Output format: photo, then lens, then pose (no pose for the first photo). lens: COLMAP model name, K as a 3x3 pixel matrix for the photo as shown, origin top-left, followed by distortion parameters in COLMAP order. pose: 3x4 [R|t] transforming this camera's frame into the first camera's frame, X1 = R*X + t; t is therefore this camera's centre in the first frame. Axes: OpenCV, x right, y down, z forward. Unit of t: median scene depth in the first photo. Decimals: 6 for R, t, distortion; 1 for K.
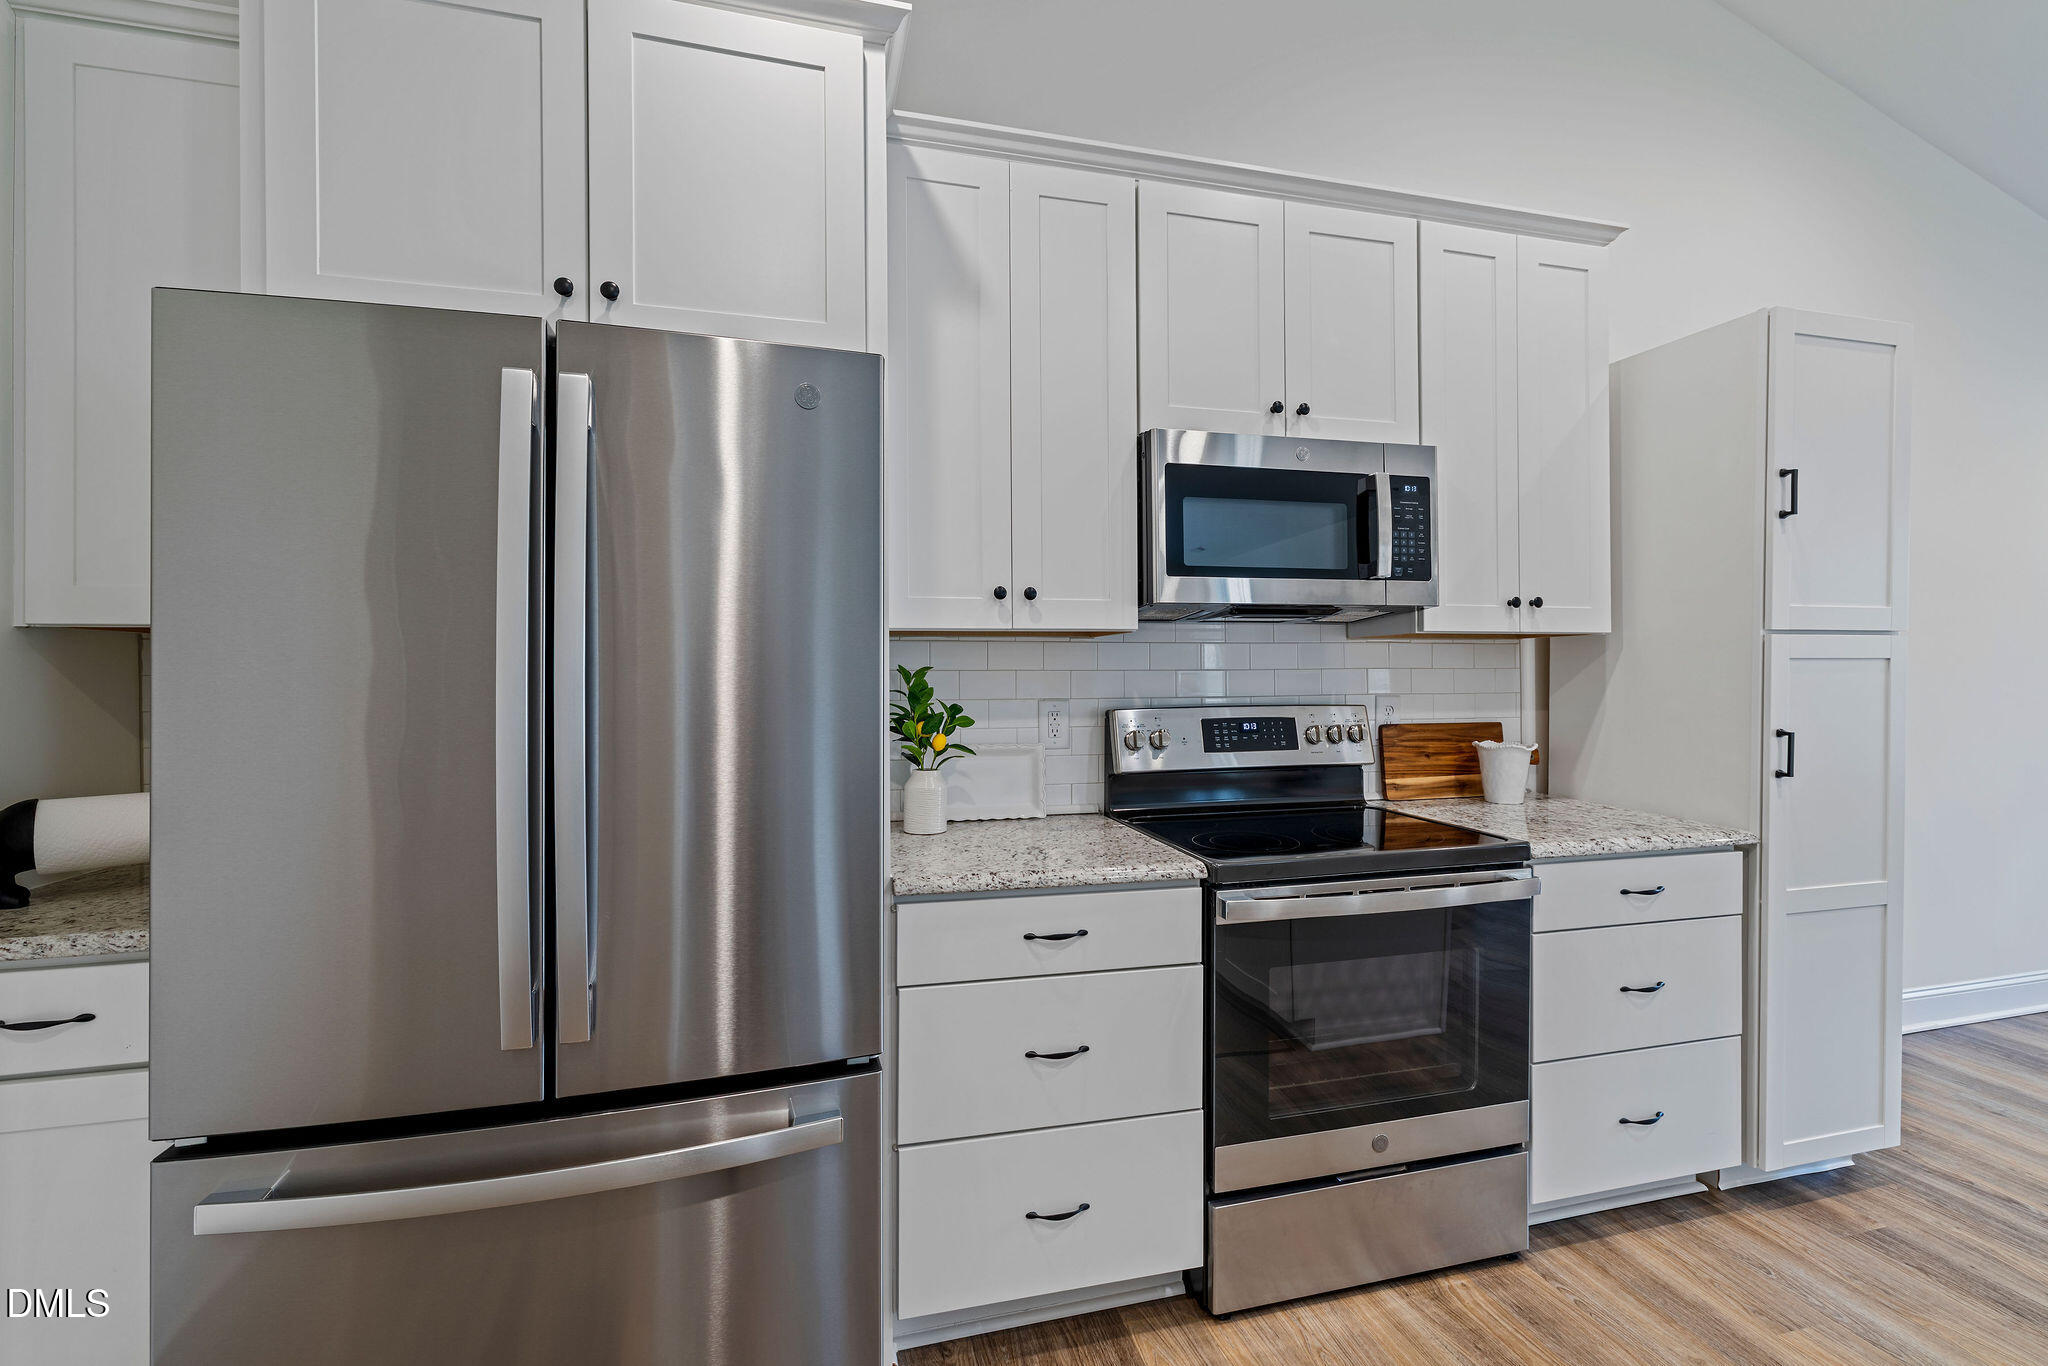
lens RADIAL K [[881.2, 0, 1024.0], [0, 881.2, 683.0], [0, 0, 1]] dist [-0.001220, -0.000059]
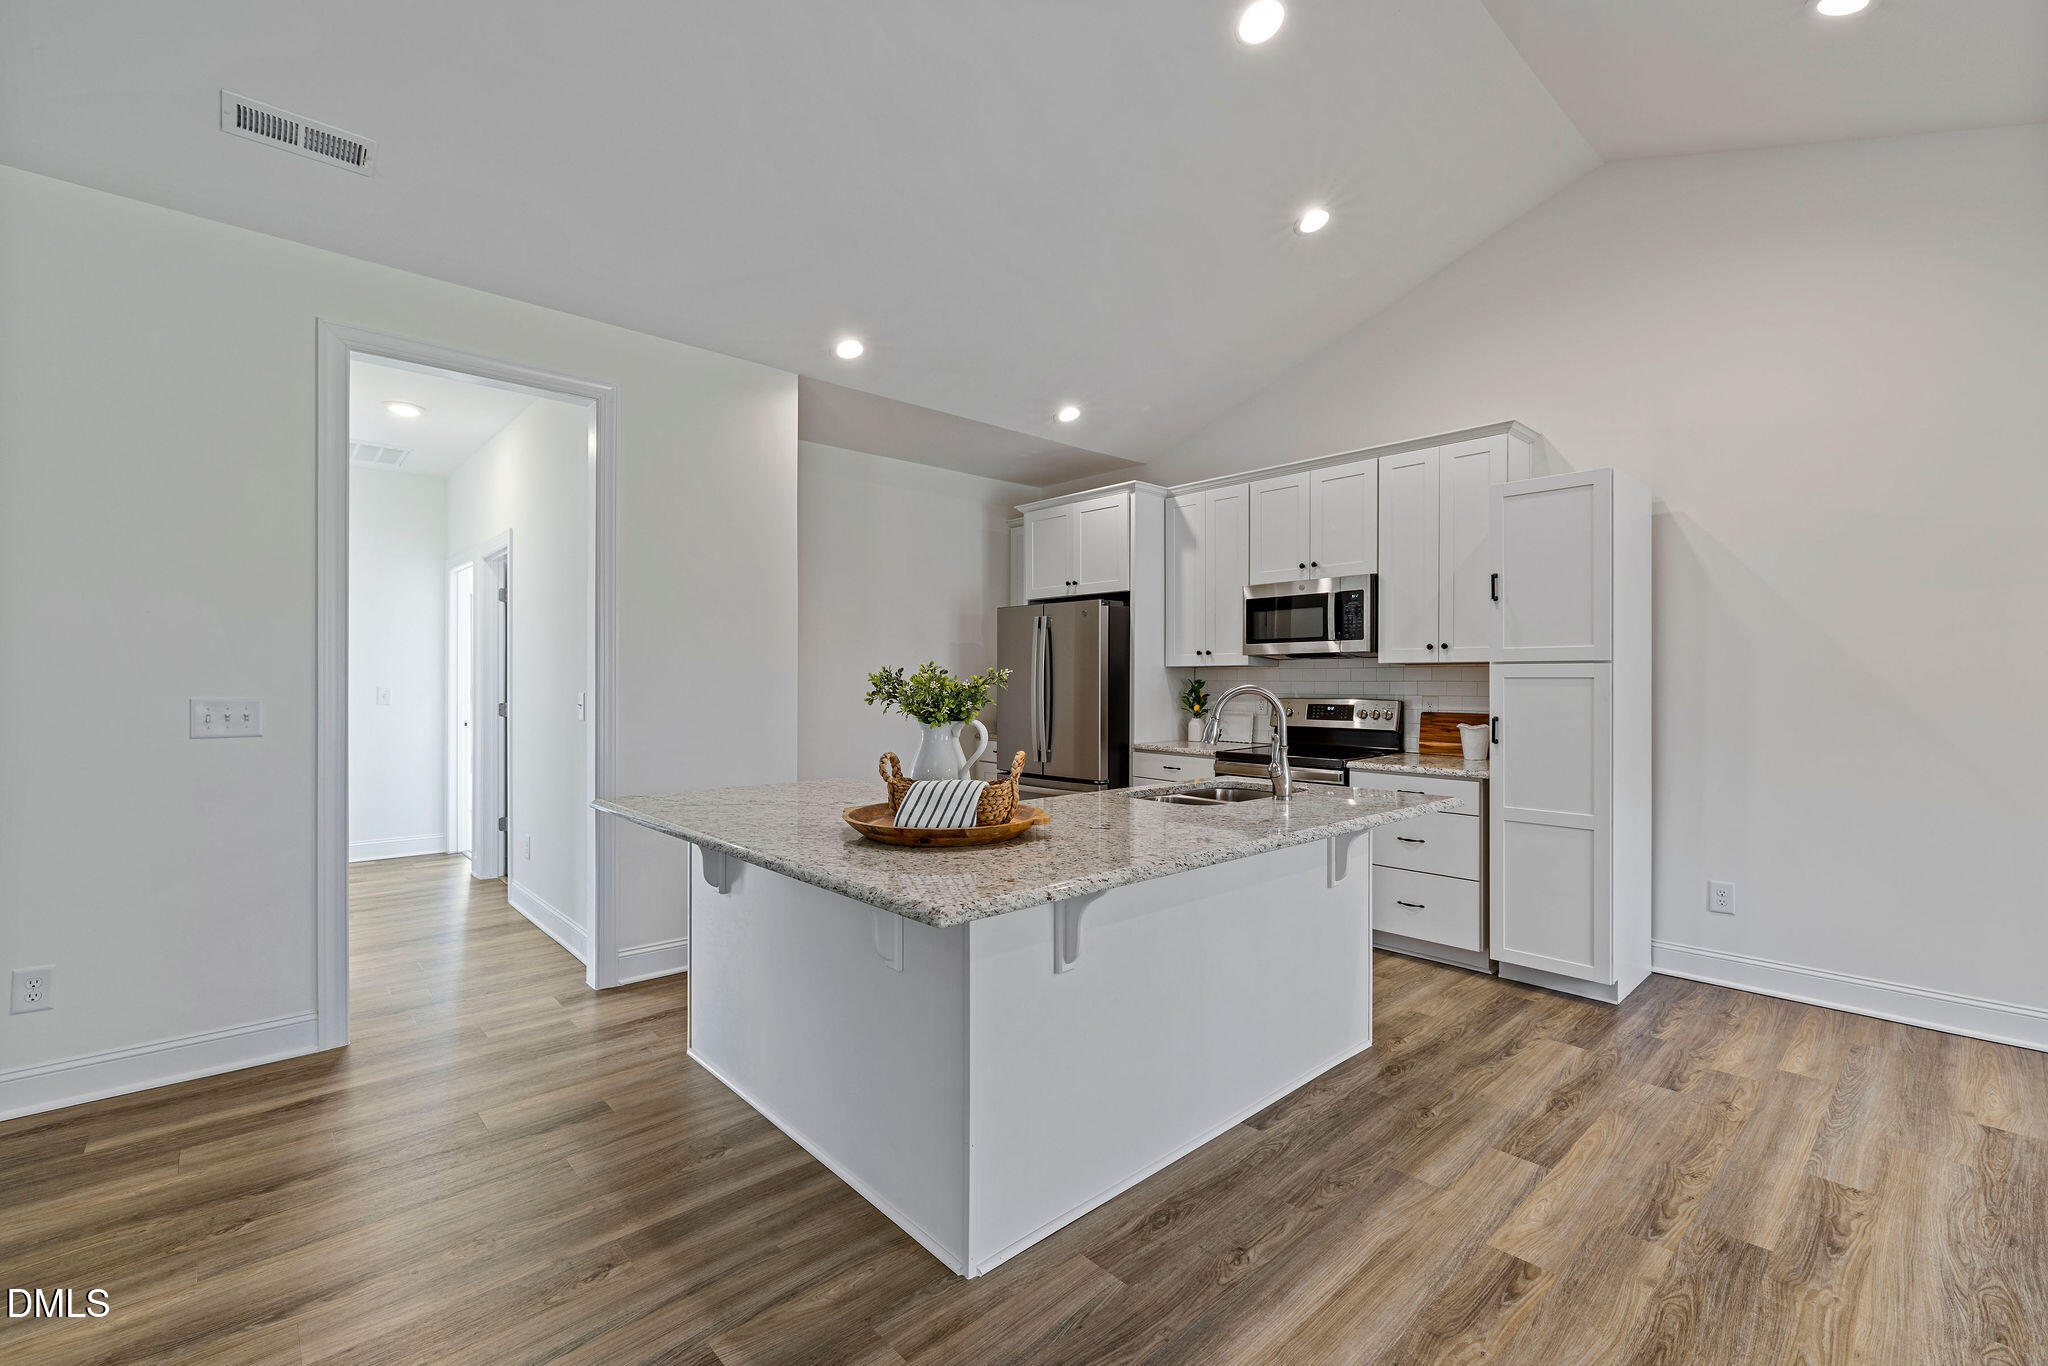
lens RADIAL K [[881.2, 0, 1024.0], [0, 881.2, 683.0], [0, 0, 1]] dist [-0.001220, -0.000059]
pose [[0.468617, 0.007408, -0.883370, 1.956615], [-0.014067, 0.999901, 0.000922, -0.003702], [0.883289, 0.011995, 0.468675, -0.697034]]
